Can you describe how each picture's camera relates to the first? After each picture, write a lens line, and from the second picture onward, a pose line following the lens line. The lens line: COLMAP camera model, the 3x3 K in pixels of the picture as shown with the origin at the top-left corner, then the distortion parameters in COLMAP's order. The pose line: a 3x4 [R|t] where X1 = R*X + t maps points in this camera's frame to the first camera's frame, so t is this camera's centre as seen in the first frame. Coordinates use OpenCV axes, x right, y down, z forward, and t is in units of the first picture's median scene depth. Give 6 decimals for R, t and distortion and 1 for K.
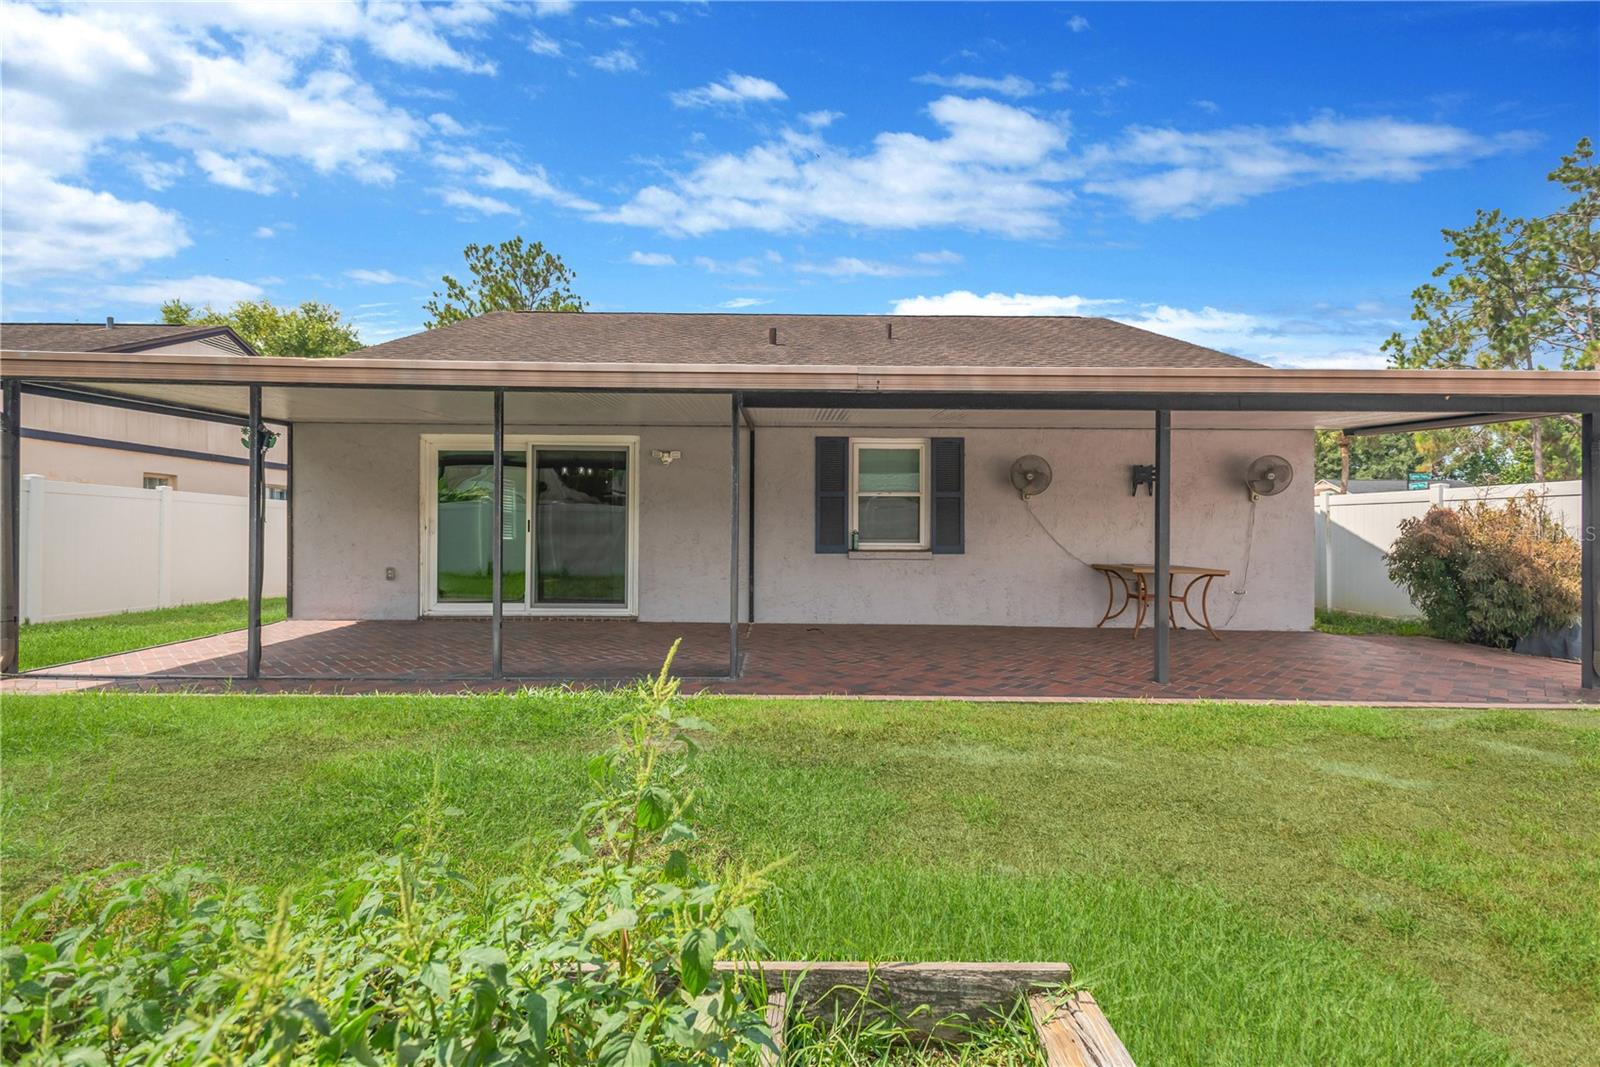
lens RADIAL K [[742.7, 0, 803.8], [0, 742.7, 535.7], [0, 0, 1]] dist [0.005973, -0.000201]
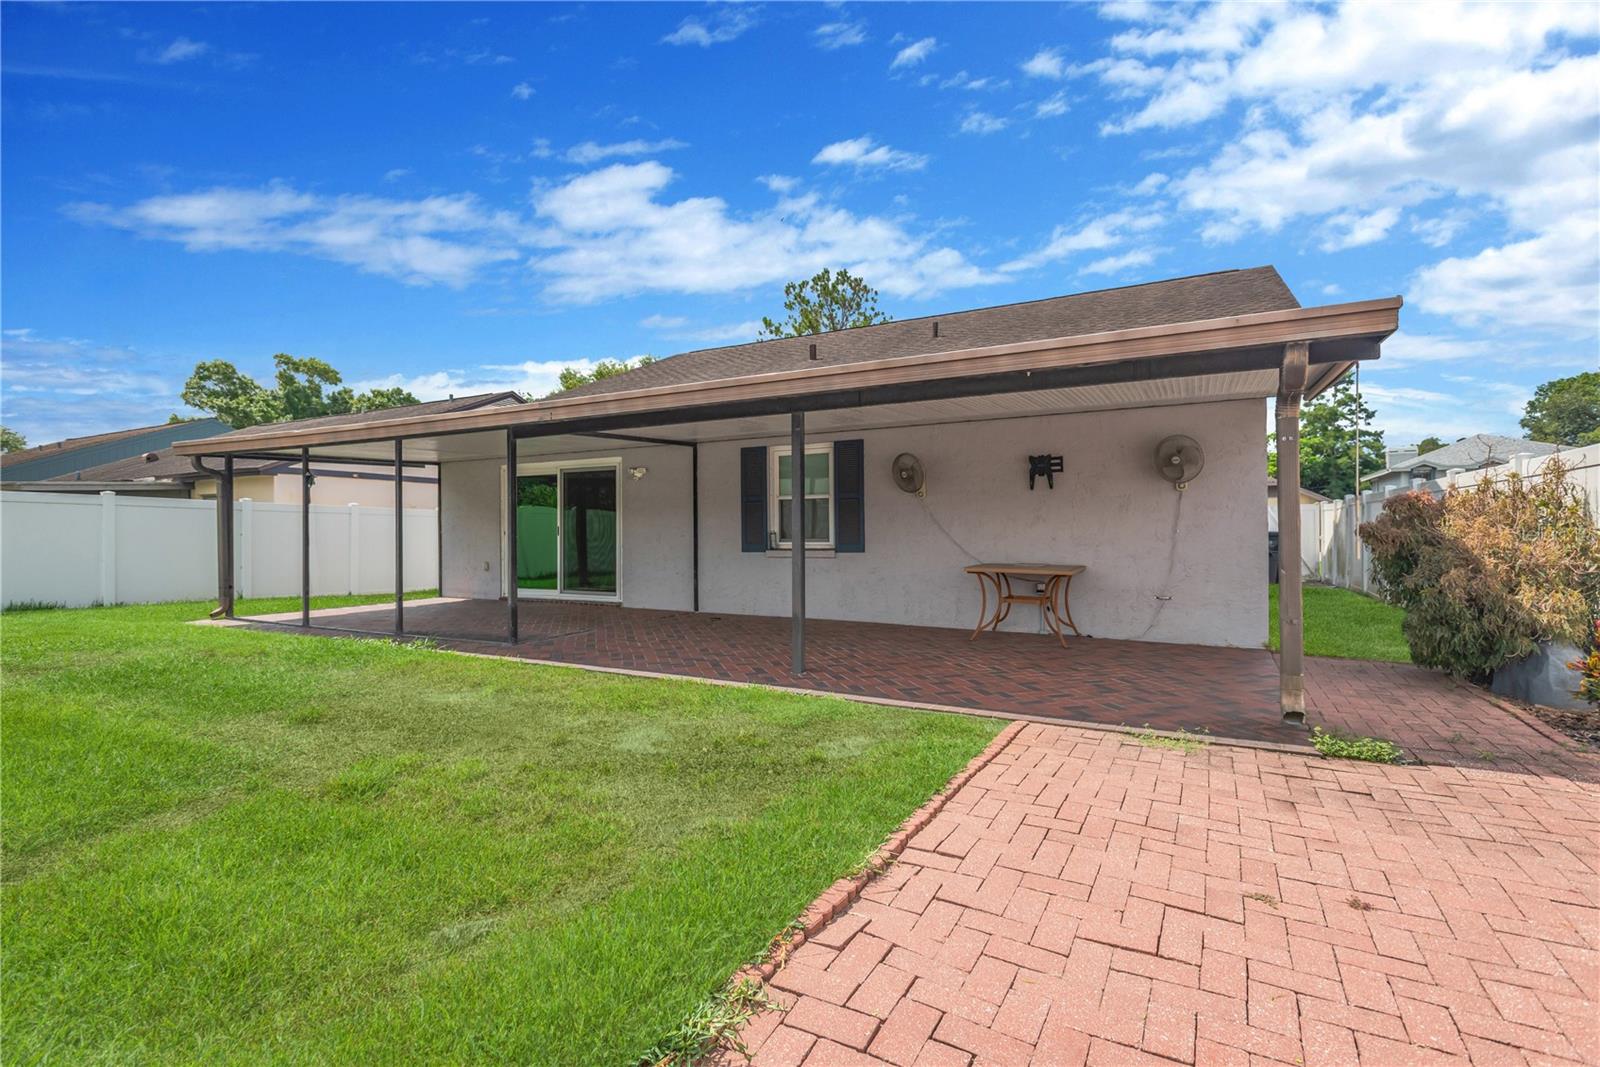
lens RADIAL K [[753.1, 0, 801.5], [0, 753.1, 534.1], [0, 0, 1]] dist [0.000719, -0.000021]
pose [[0.874602, -0.011397, -0.484708, 0.643518], [0.007377, 0.999921, -0.010201, 0.009227], [0.484786, 0.005346, 0.874617, 0.049556]]
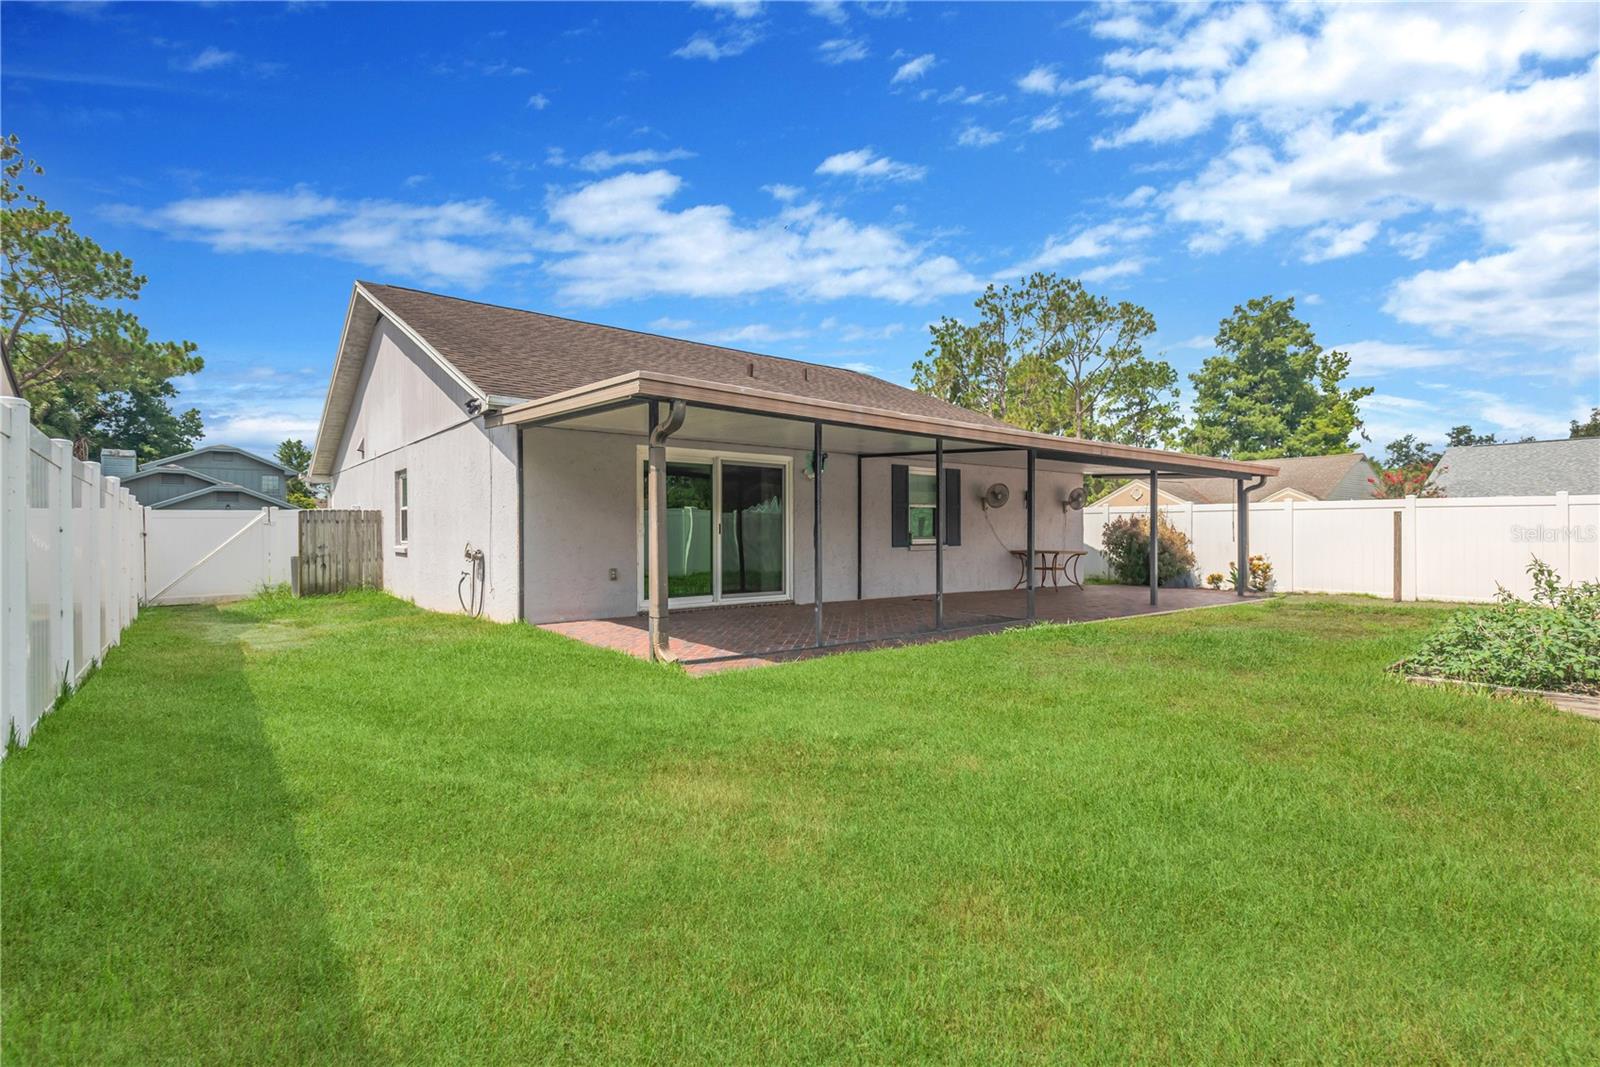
lens RADIAL K [[742.7, 0, 803.8], [0, 742.7, 535.7], [0, 0, 1]] dist [0.005973, -0.000201]
pose [[0.784507, -0.010523, 0.620030, -0.985584], [0.010421, 0.999939, 0.003786, -0.004880], [-0.620032, 0.003491, 0.784569, 0.004485]]
